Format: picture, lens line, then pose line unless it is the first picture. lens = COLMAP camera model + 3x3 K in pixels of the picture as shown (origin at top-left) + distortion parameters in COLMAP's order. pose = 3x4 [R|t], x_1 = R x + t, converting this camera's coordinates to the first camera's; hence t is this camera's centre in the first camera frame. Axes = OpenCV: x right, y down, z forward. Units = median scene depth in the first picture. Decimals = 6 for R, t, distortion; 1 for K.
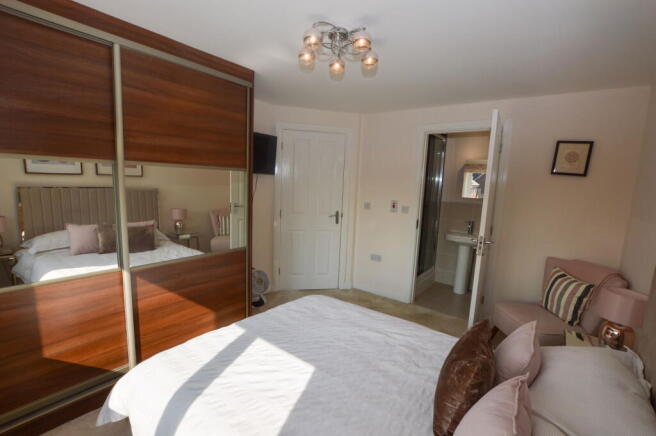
lens RADIAL K [[294.6, 0, 331.8], [0, 294.6, 218.7], [0, 0, 1]] dist [-0.035235, 0.000369]
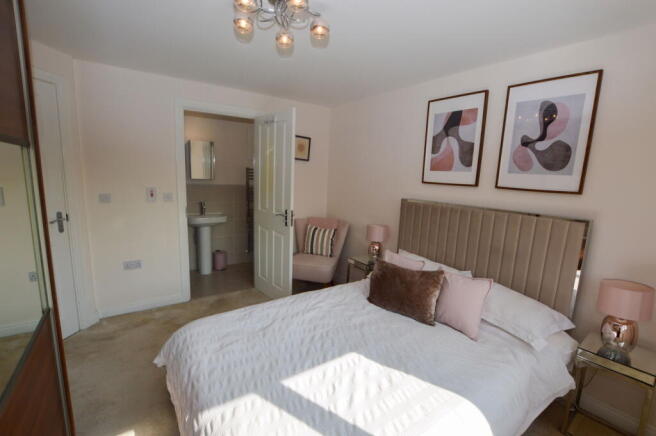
lens RADIAL K [[294.6, 0, 331.8], [0, 294.6, 218.7], [0, 0, 1]] dist [-0.035235, 0.000369]
pose [[0.293878, -0.174899, 0.939705, -0.659841], [0.095947, 0.983549, 0.153054, -0.085778], [-0.951015, 0.045182, 0.305825, 0.490963]]
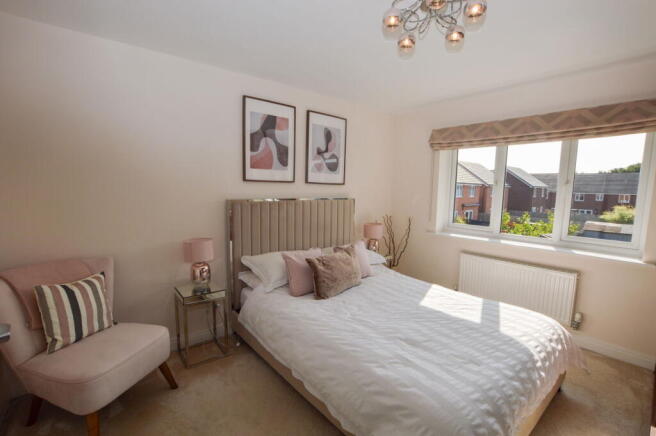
lens RADIAL K [[294.6, 0, 331.8], [0, 294.6, 218.7], [0, 0, 1]] dist [-0.035235, 0.000369]
pose [[-0.971946, -0.082880, 0.220117, 0.052795], [-0.029485, 0.971410, 0.235568, -0.149814], [-0.233348, 0.222469, -0.946602, 1.594030]]
